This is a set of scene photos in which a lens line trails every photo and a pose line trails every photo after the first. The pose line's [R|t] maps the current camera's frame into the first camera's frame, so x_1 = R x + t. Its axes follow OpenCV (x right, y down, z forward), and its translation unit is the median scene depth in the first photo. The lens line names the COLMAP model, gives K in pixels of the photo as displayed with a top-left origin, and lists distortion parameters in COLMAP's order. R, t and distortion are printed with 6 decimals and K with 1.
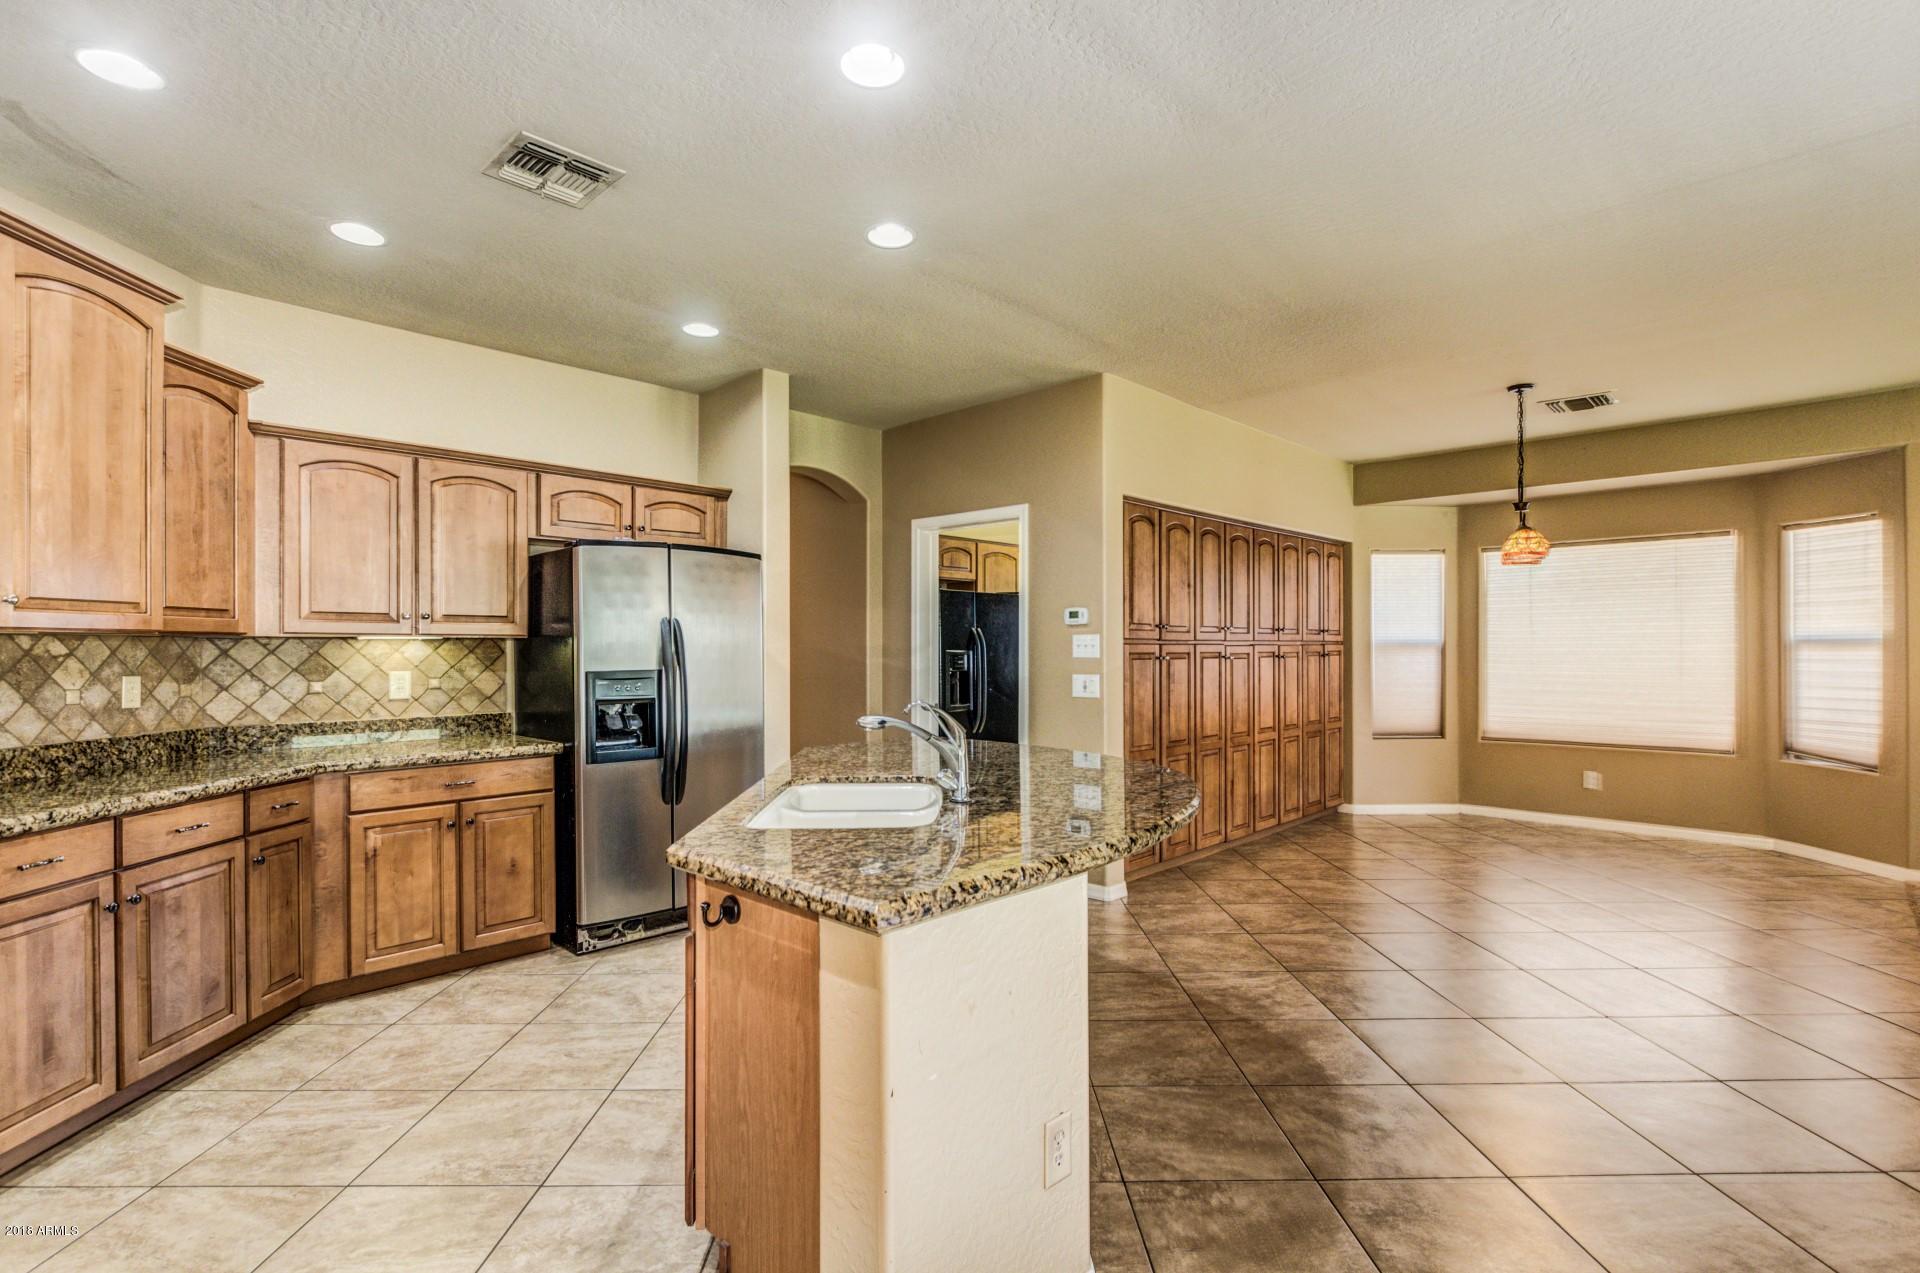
lens RADIAL K [[892.8, 0, 962.7], [0, 892.8, 644.0], [0, 0, 1]] dist [-0.018362, -0.000246]
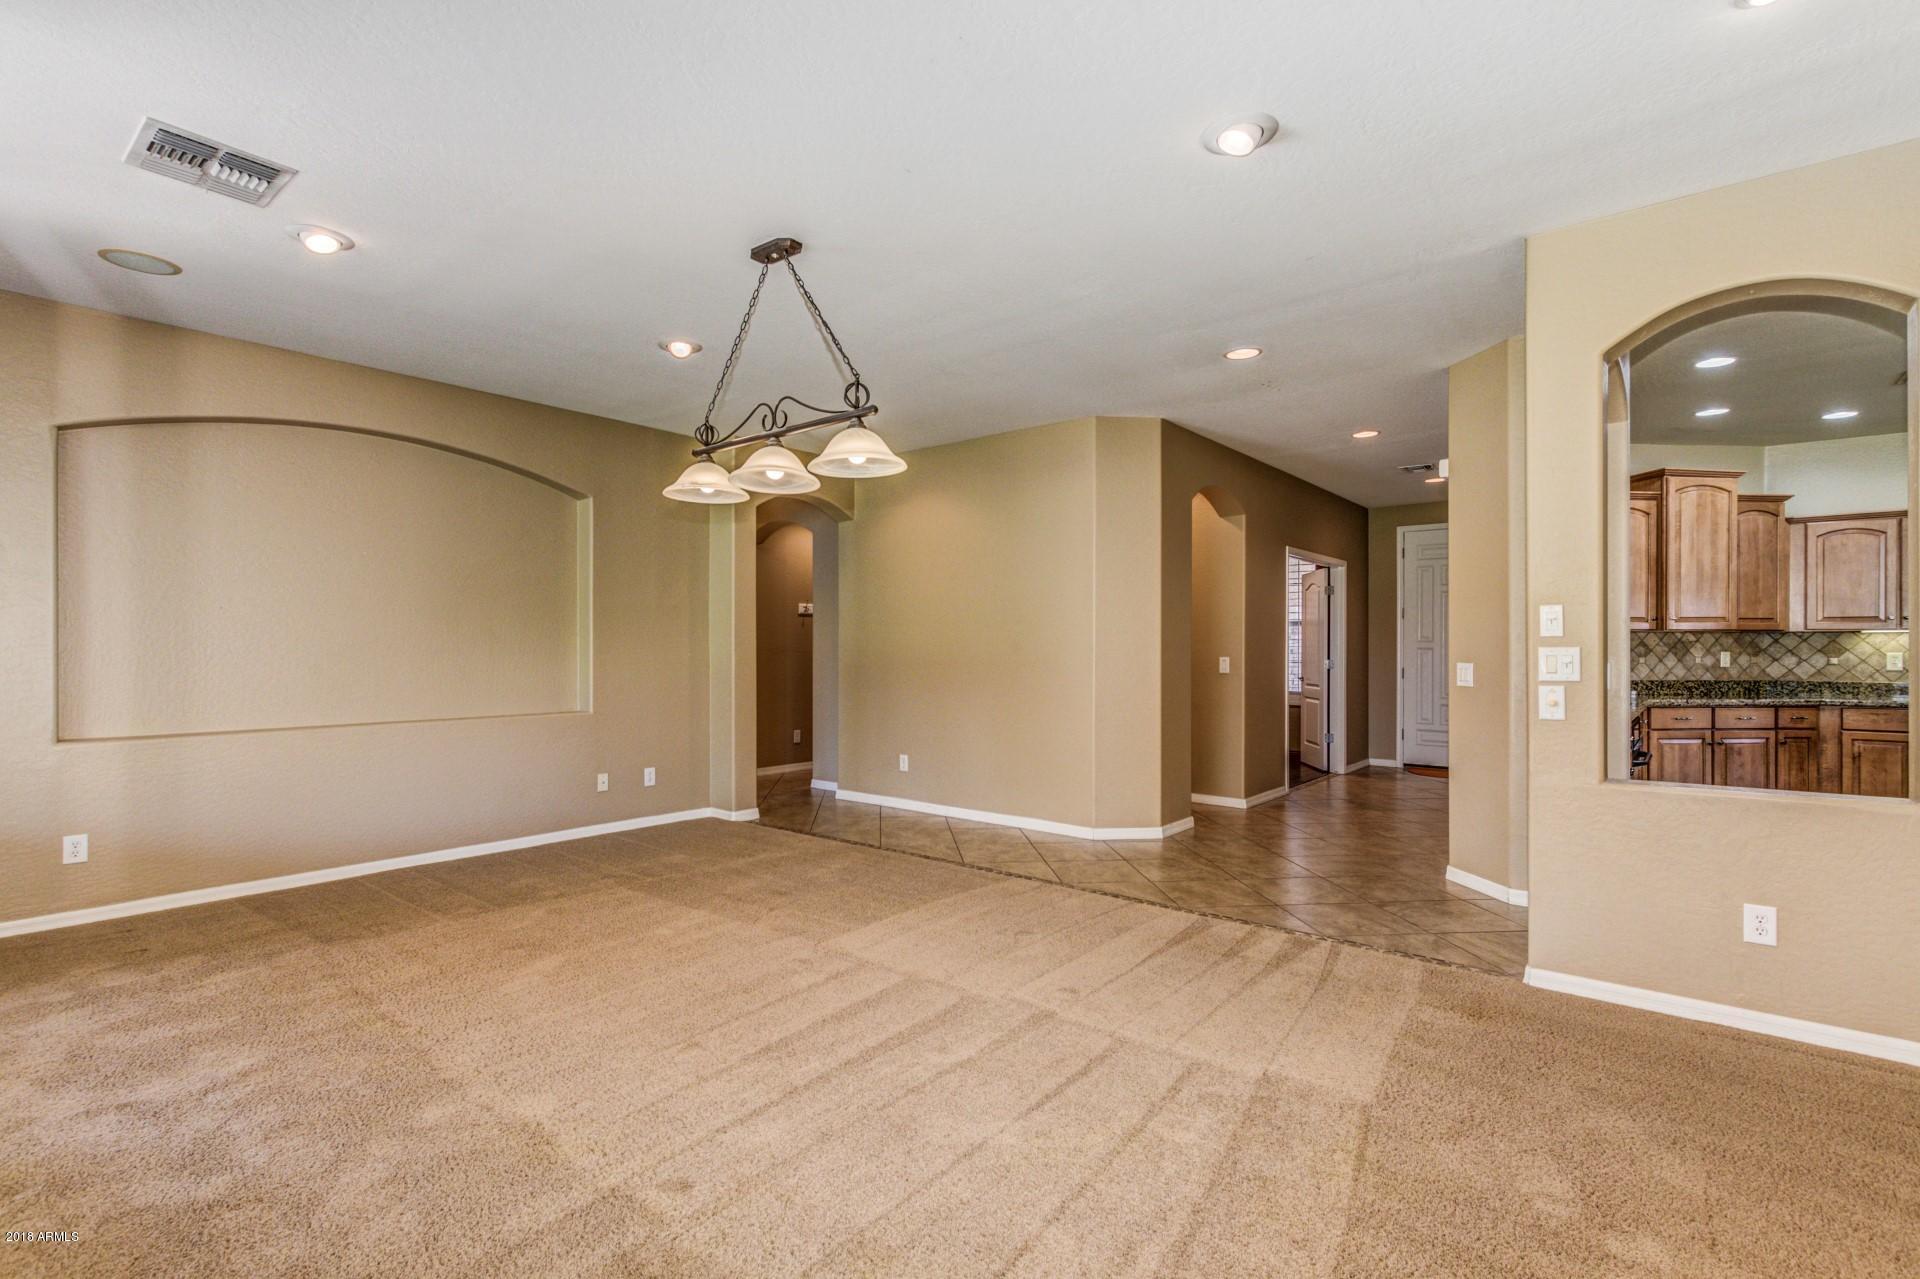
lens RADIAL K [[891.2, 0, 962.7], [0, 891.2, 650.1], [0, 0, 1]] dist [-0.000188, -0.000376]
pose [[0.073372, 0.006101, -0.997286, 1.001570], [0.003407, 0.999974, 0.006368, 0.013375], [0.997299, -0.003865, 0.073349, -0.934532]]
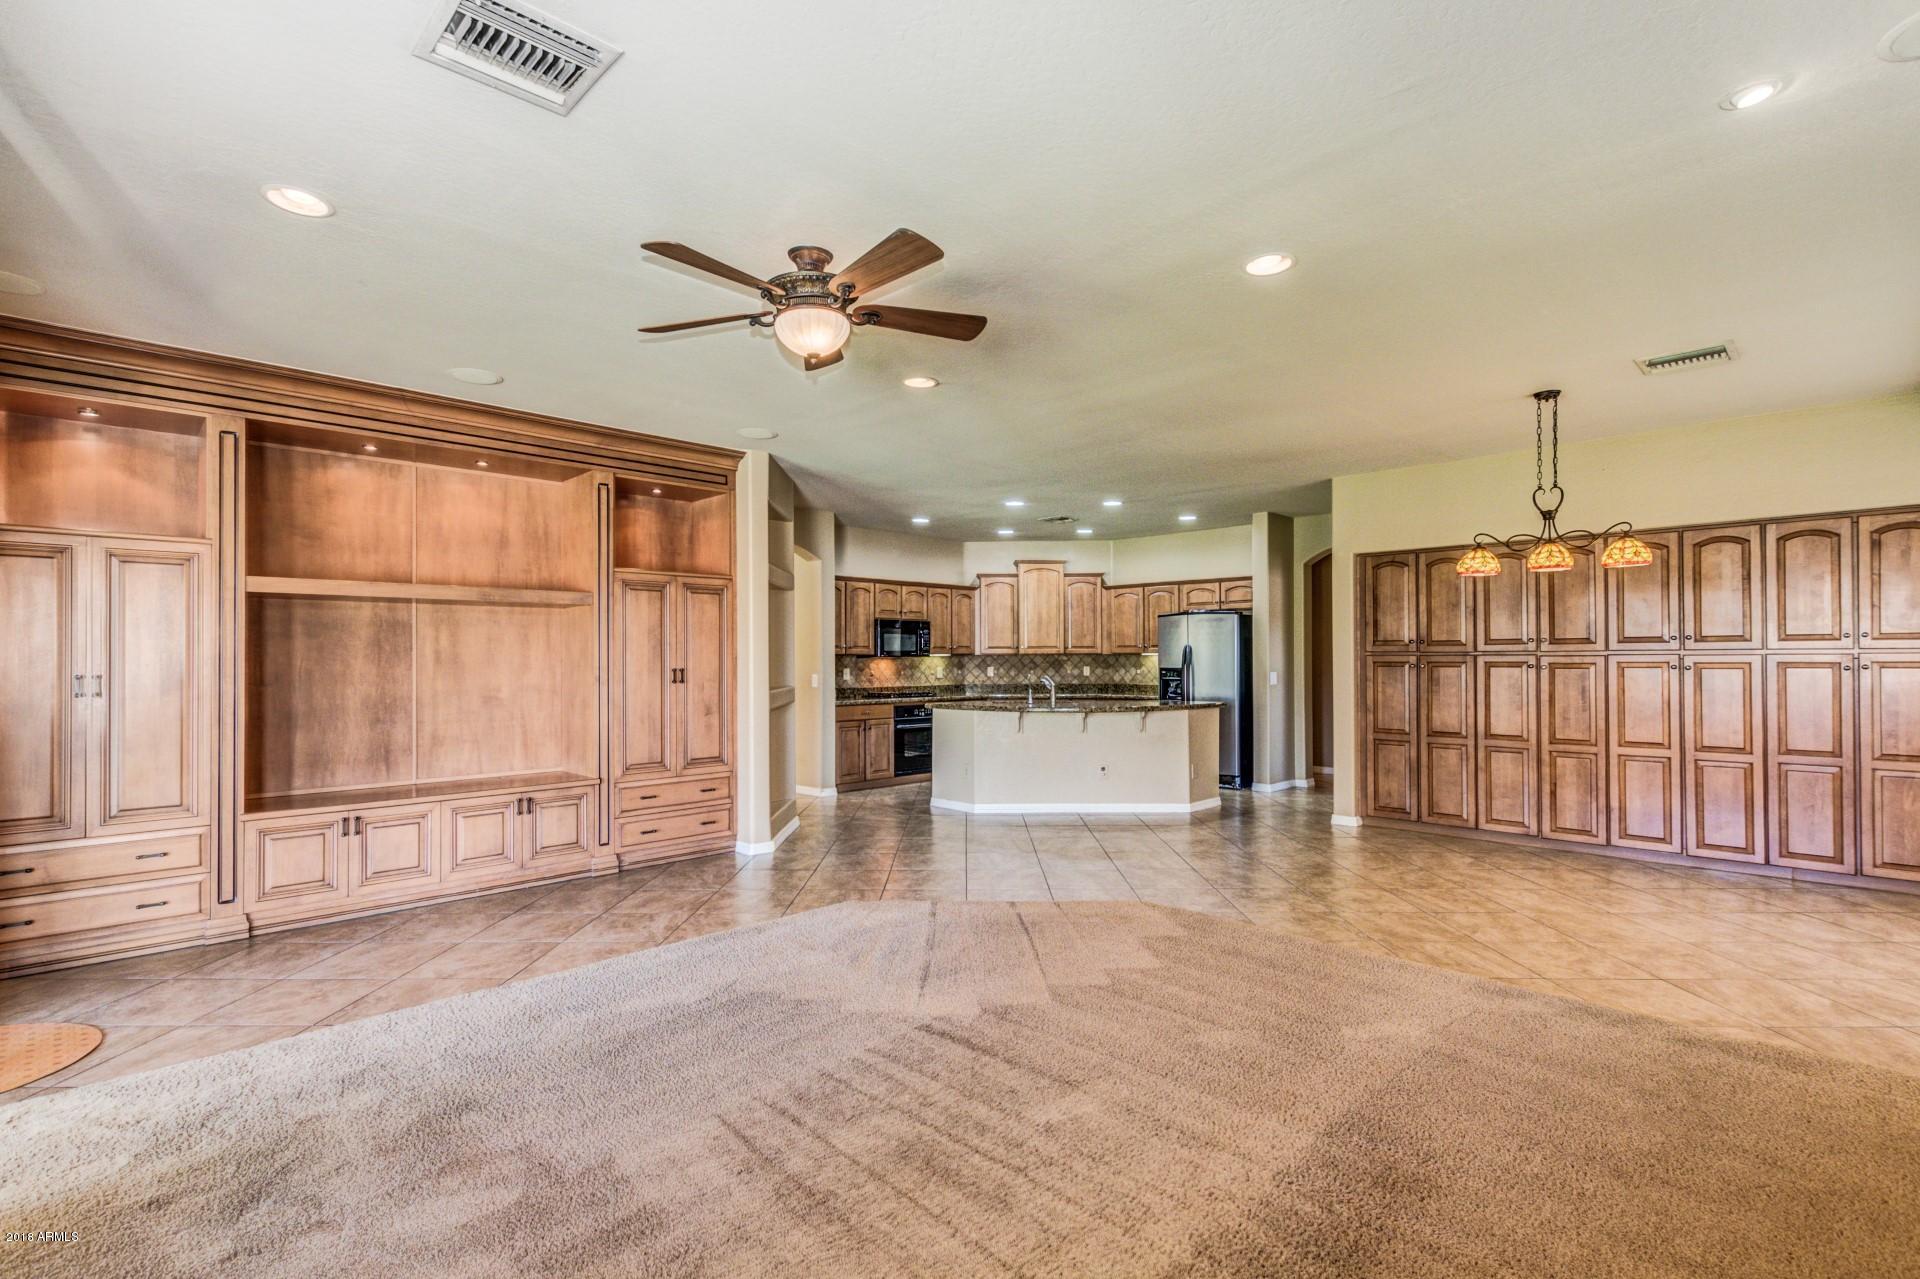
lens RADIAL K [[891.2, 0, 962.7], [0, 891.2, 650.1], [0, 0, 1]] dist [-0.000188, -0.000376]
pose [[-0.021347, -0.003701, -0.999765, 2.465282], [0.012242, 0.999917, -0.003963, -0.017677], [0.999697, -0.012324, -0.021300, 0.584957]]
